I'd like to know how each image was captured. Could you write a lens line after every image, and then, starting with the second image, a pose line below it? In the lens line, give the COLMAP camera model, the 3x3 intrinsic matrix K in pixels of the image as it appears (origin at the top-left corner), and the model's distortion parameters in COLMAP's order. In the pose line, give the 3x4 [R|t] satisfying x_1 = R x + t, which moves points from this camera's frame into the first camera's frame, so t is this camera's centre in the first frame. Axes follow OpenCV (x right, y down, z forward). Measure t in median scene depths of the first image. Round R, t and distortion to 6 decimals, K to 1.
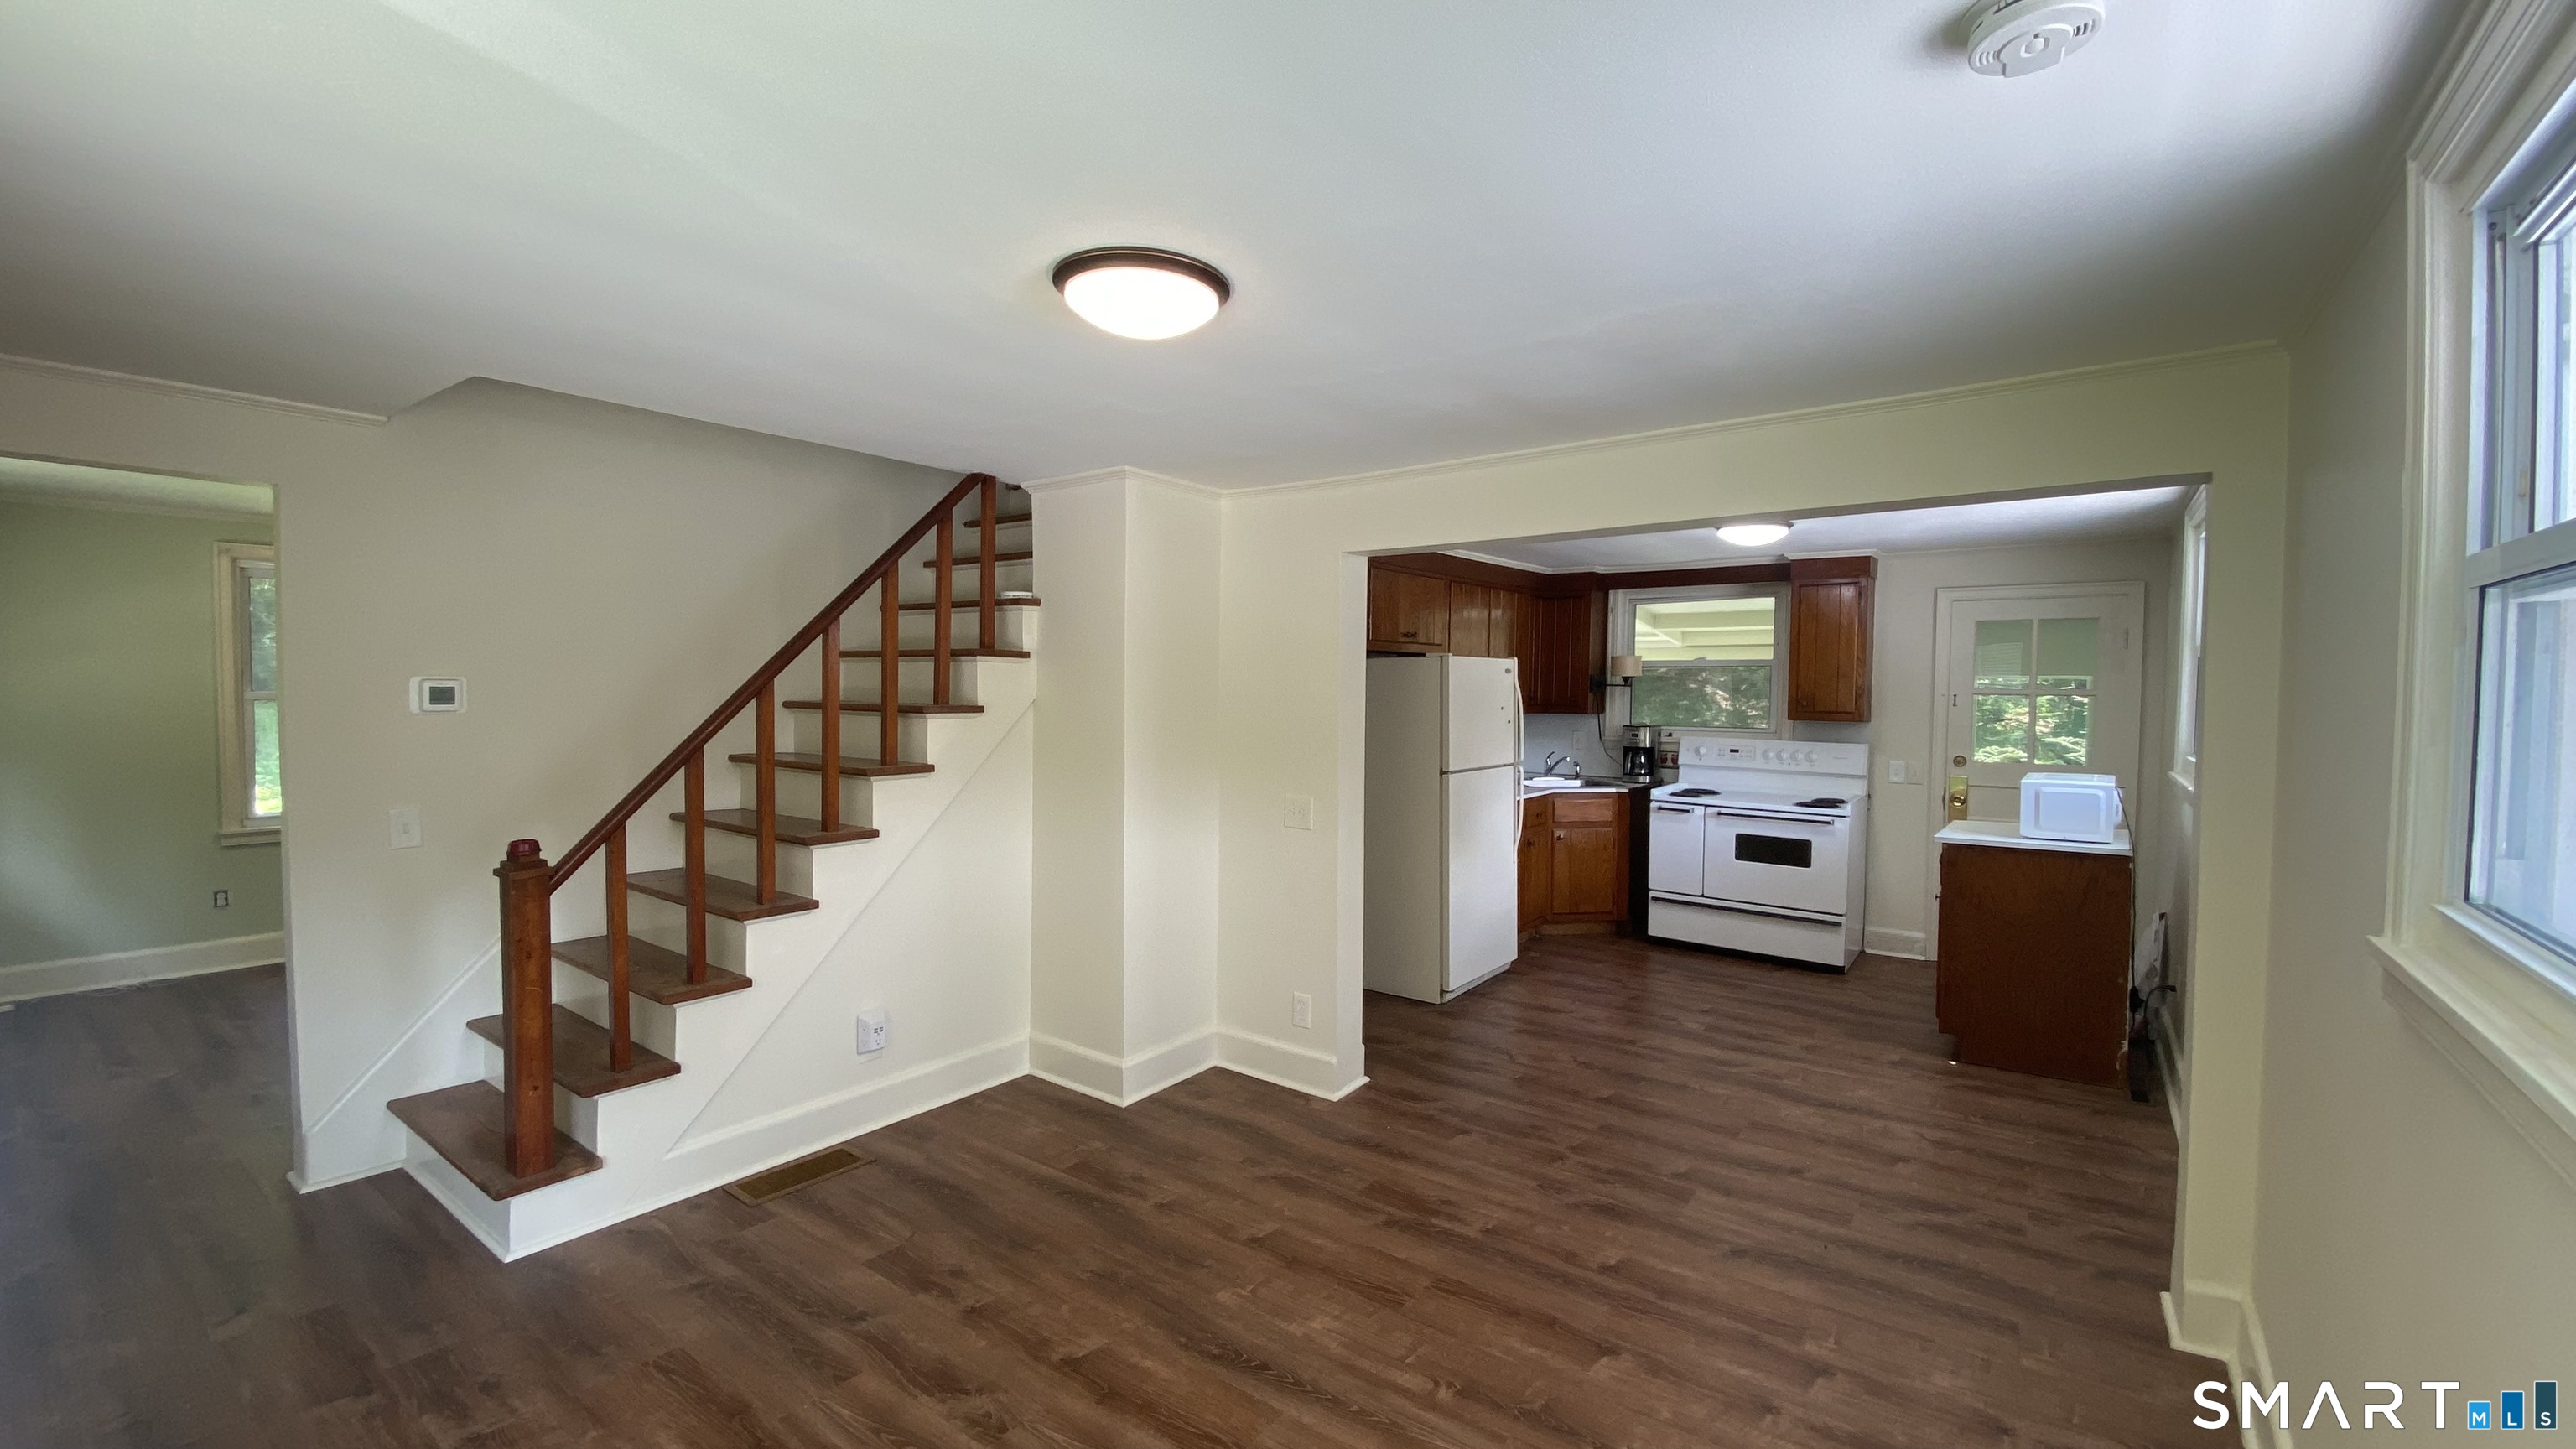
lens RADIAL K [[1042.9, 0, 1279.7], [0, 1042.9, 714.6], [0, 0, 1]] dist [0.011093, -0.013618]
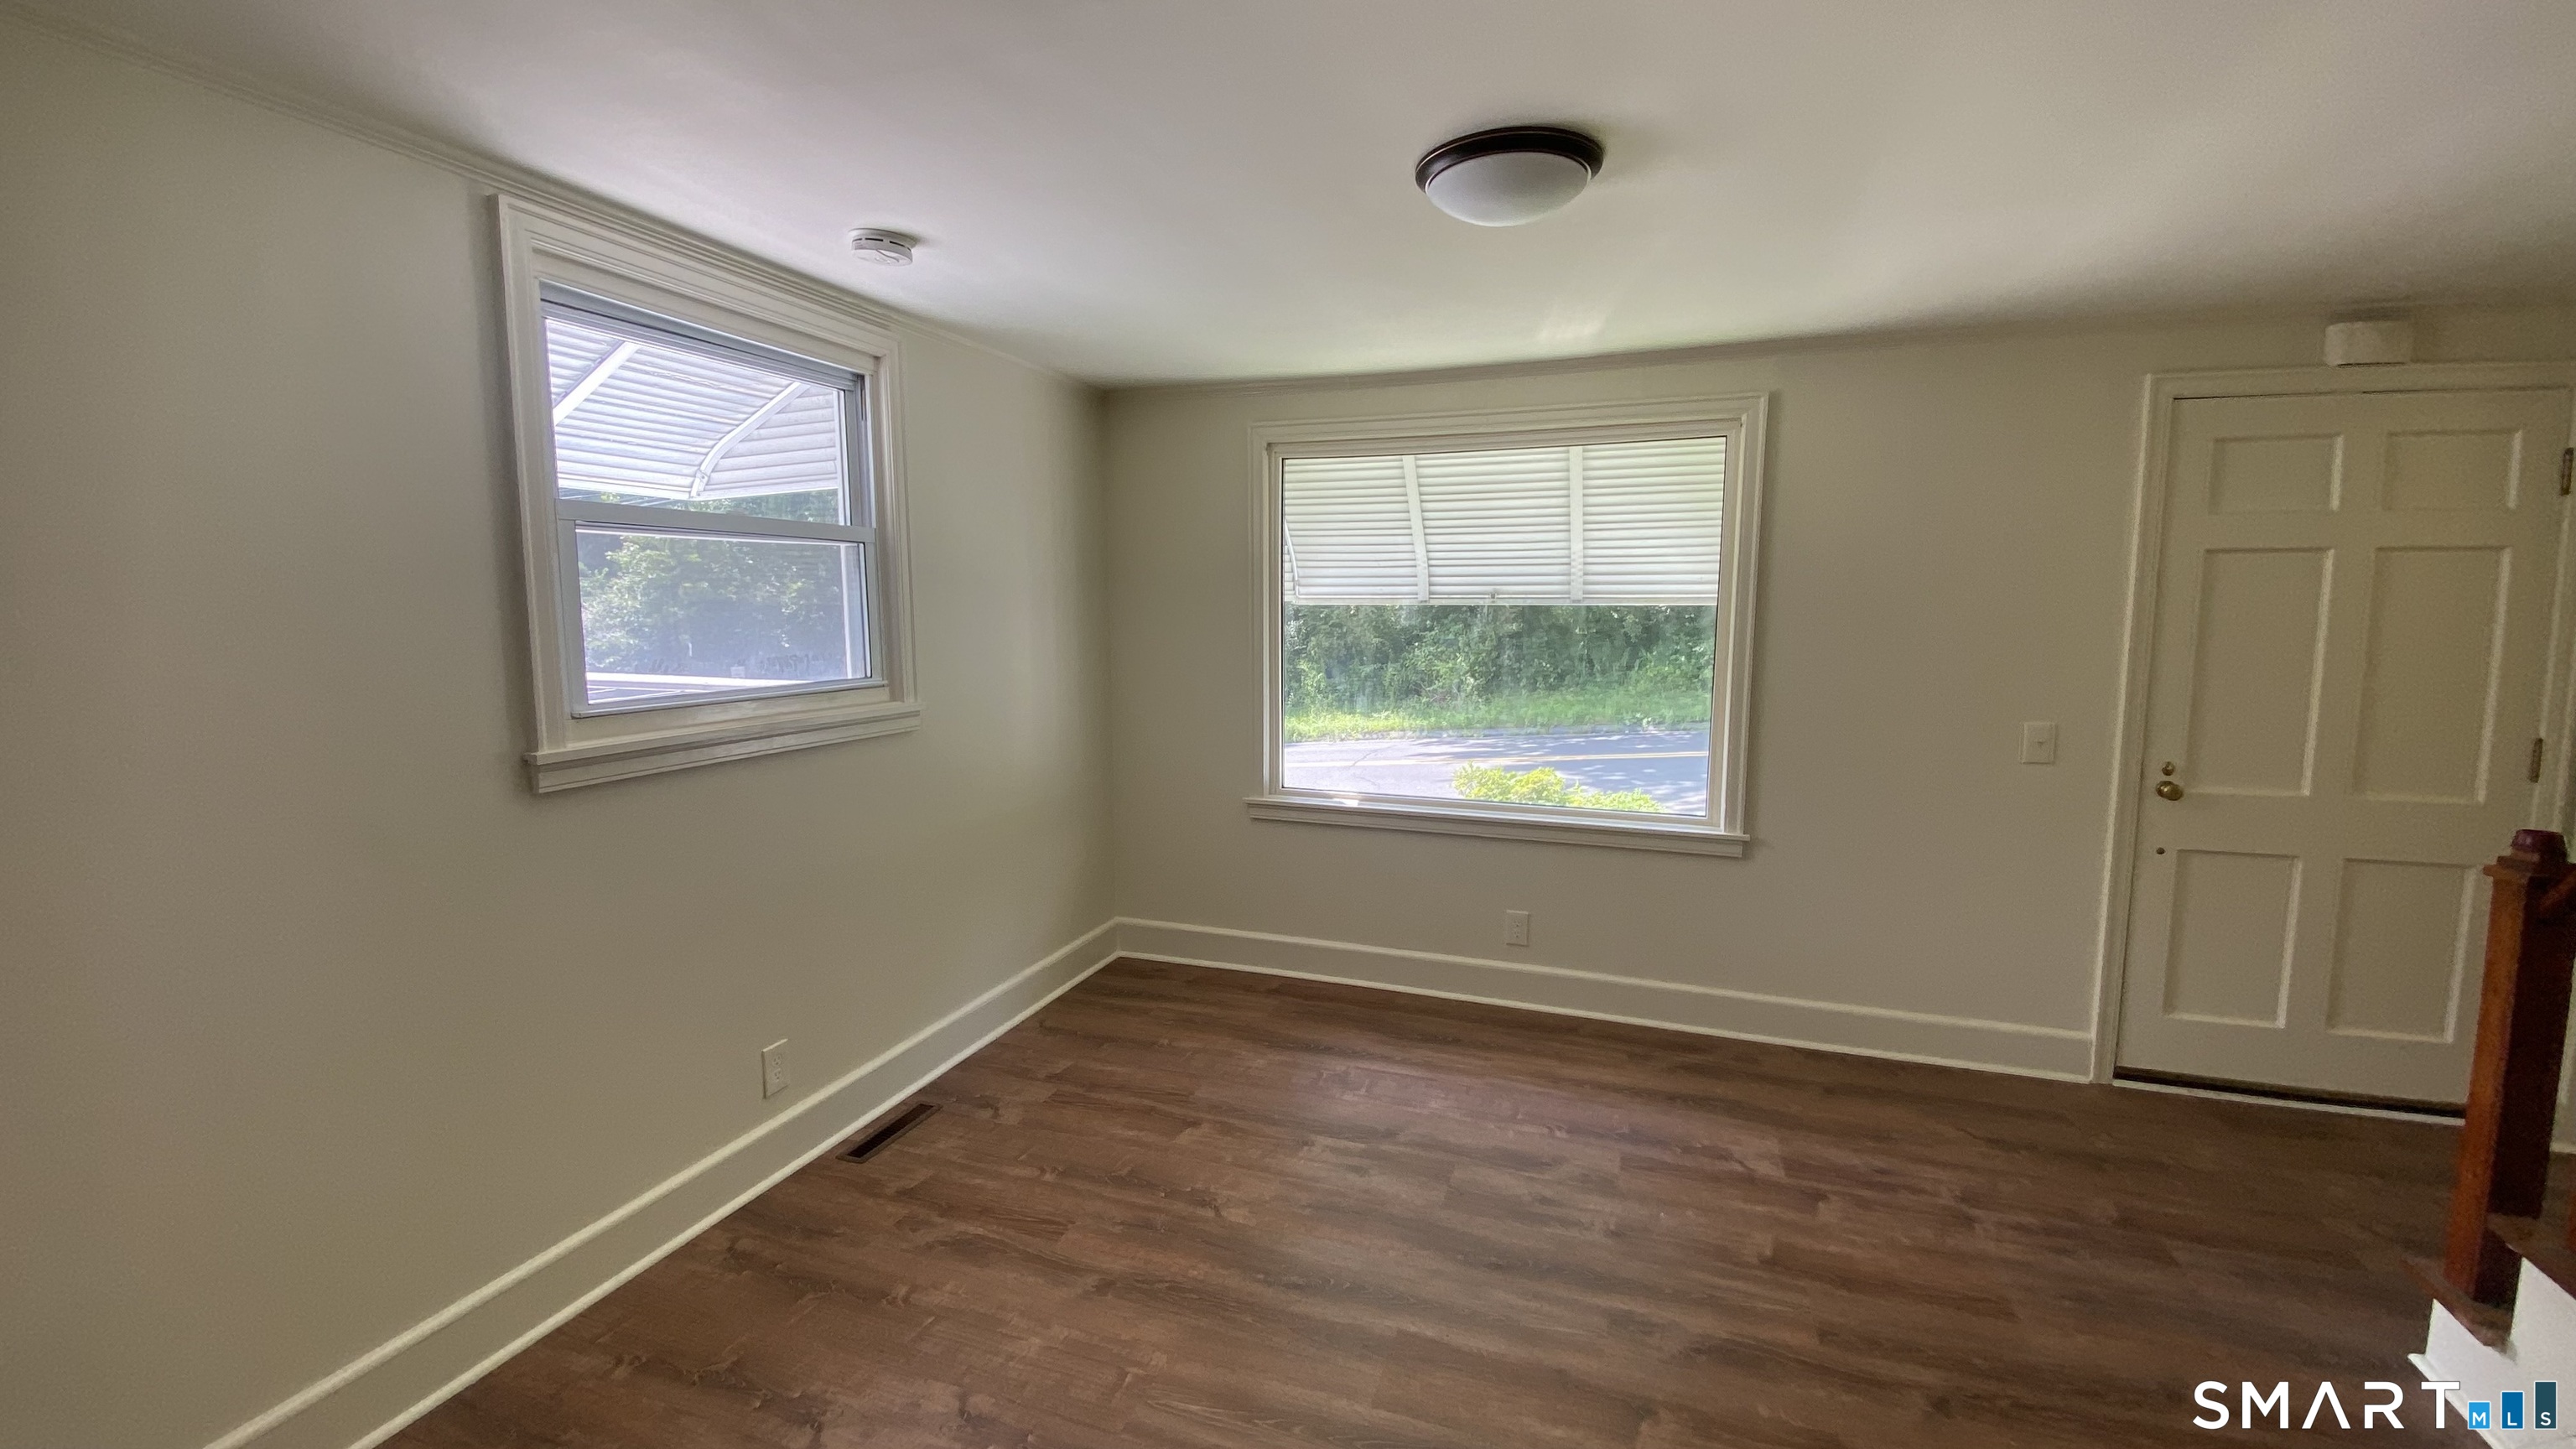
lens RADIAL K [[1042.9, 0, 1299.2], [0, 1042.9, 716.8], [0, 0, 1]] dist [0.011093, -0.013618]
pose [[-0.948946, 0.025299, -0.314422, 0.265275], [-0.020304, 0.989813, 0.140921, -0.033216], [0.314784, 0.140111, -0.938765, 1.403502]]
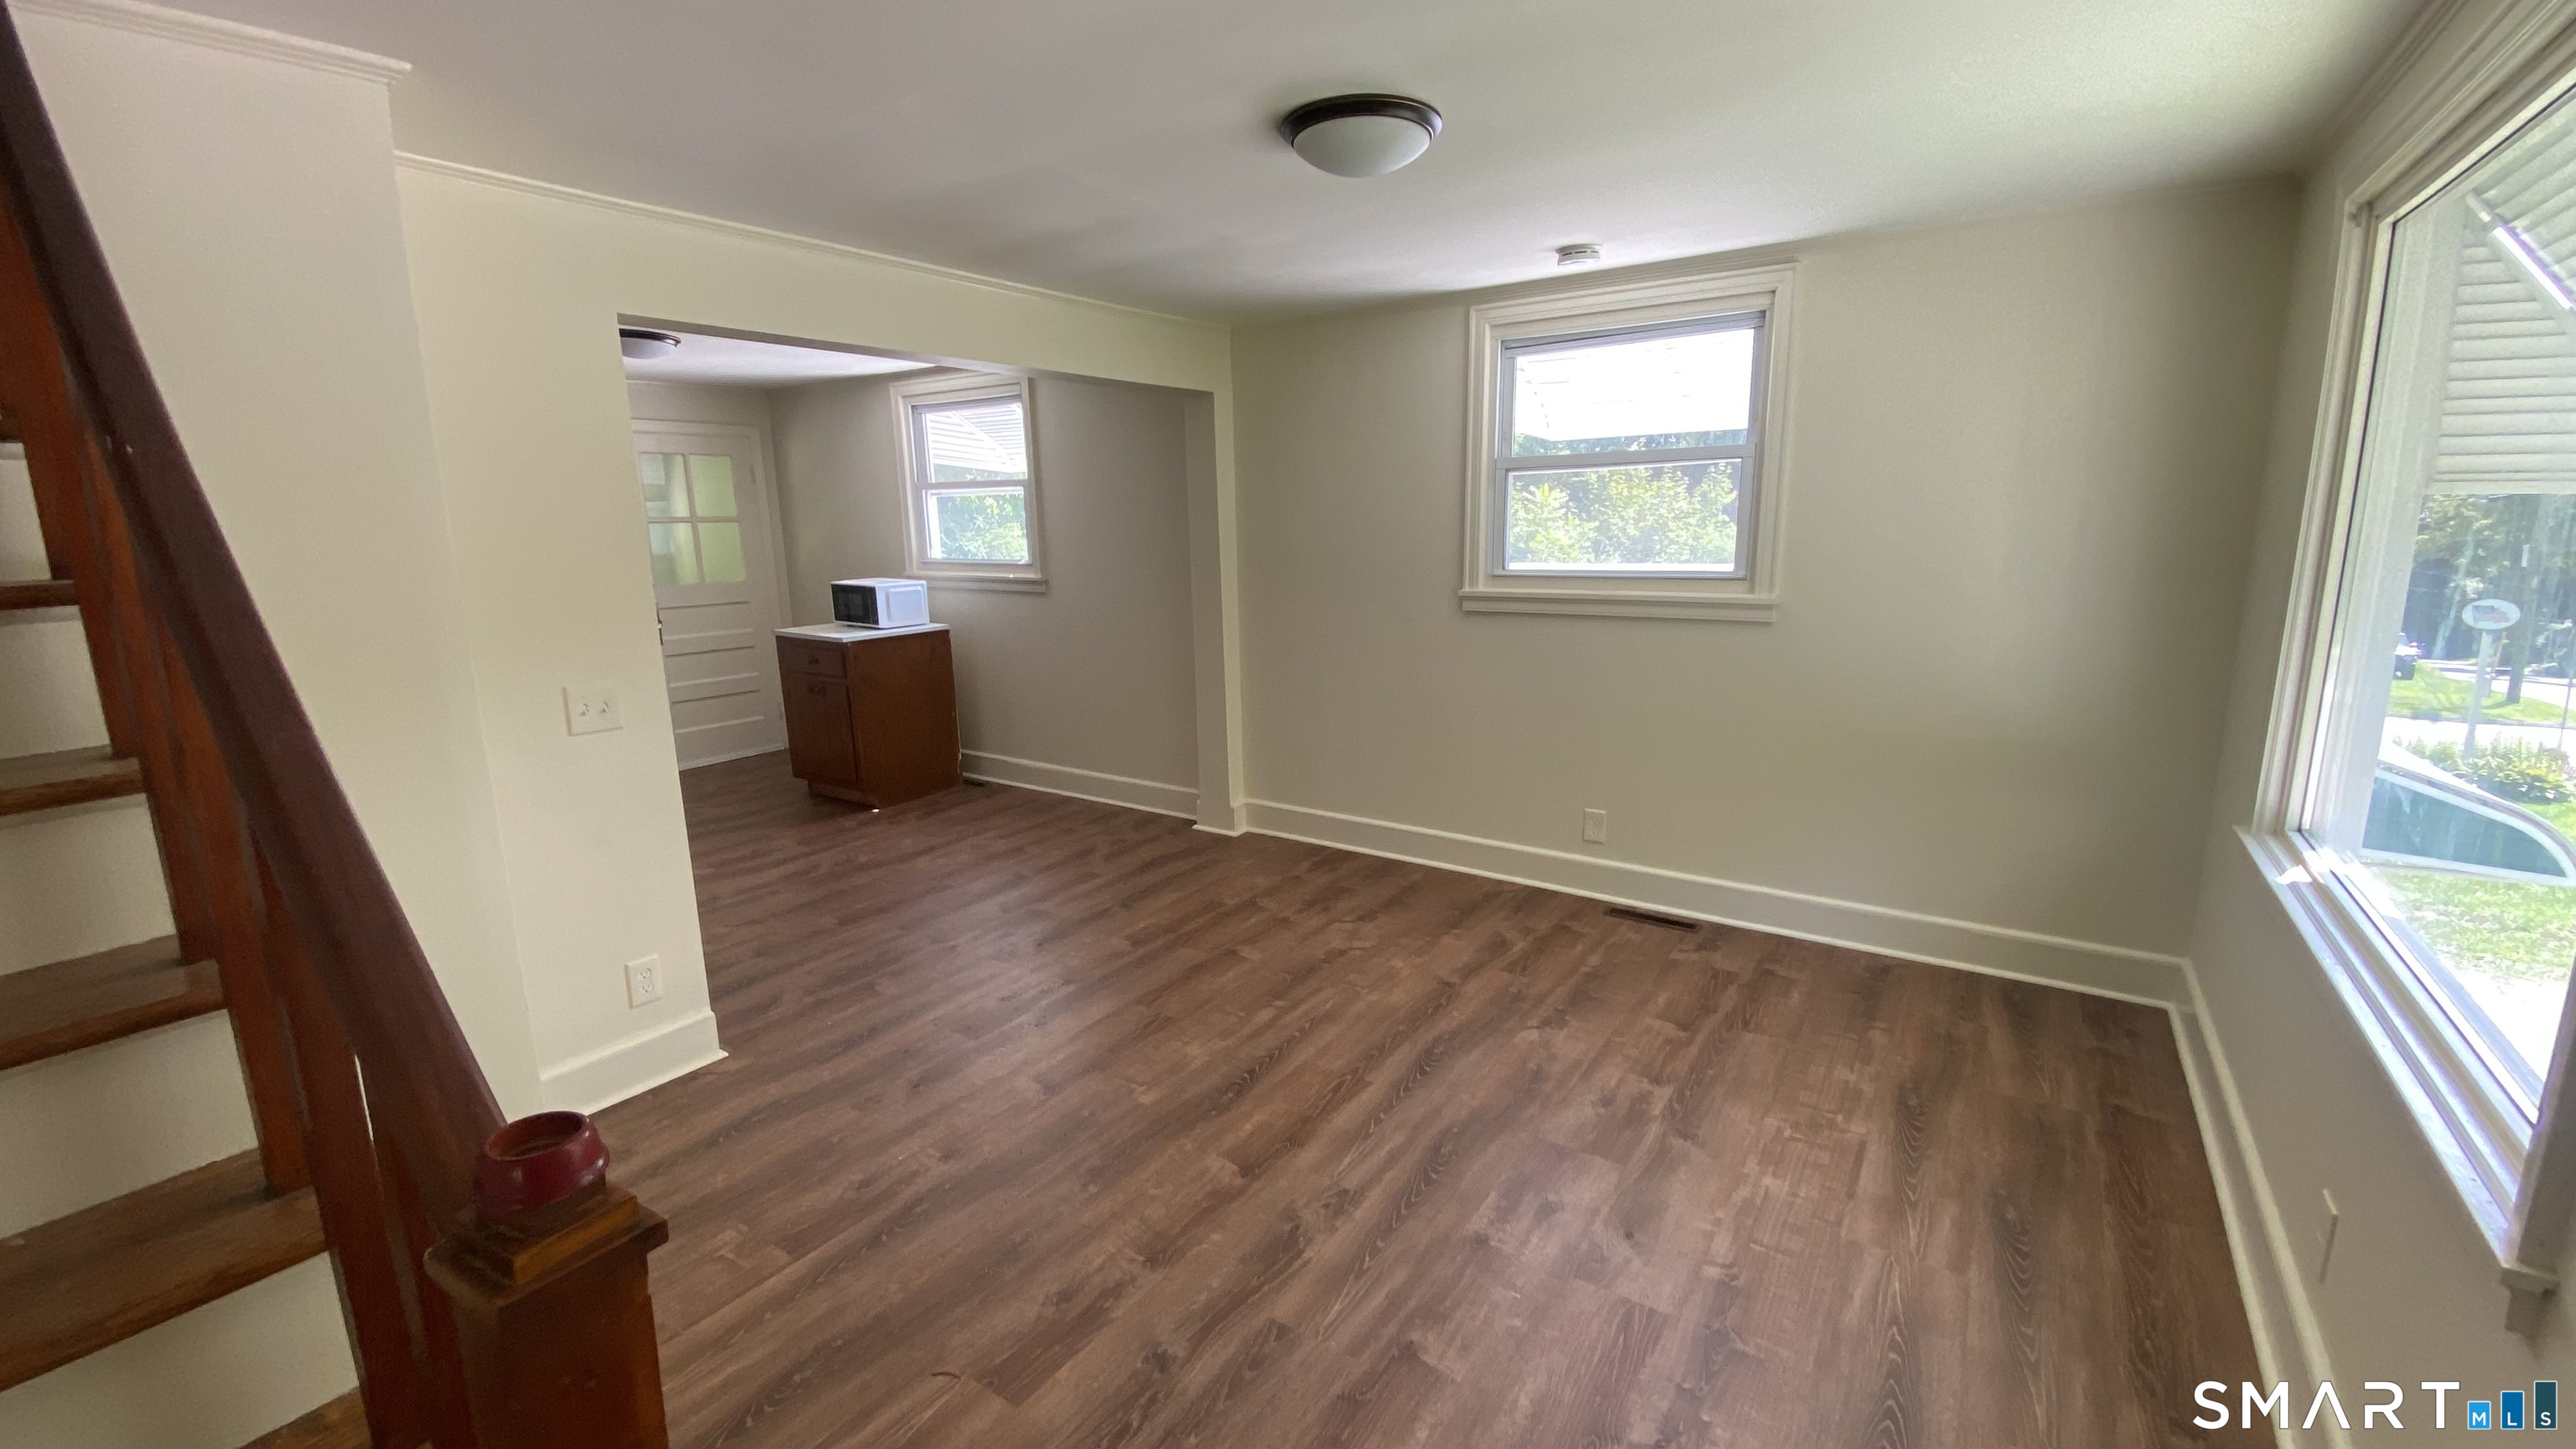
lens RADIAL K [[1042.9, 0, 1267.2], [0, 1042.9, 729.6], [0, 0, 1]] dist [0.011093, -0.013618]
pose [[-0.033127, -0.207969, 0.977574, -0.976852], [0.050375, 0.976521, 0.209451, -0.021465], [-0.998181, 0.056183, -0.021873, 0.850205]]
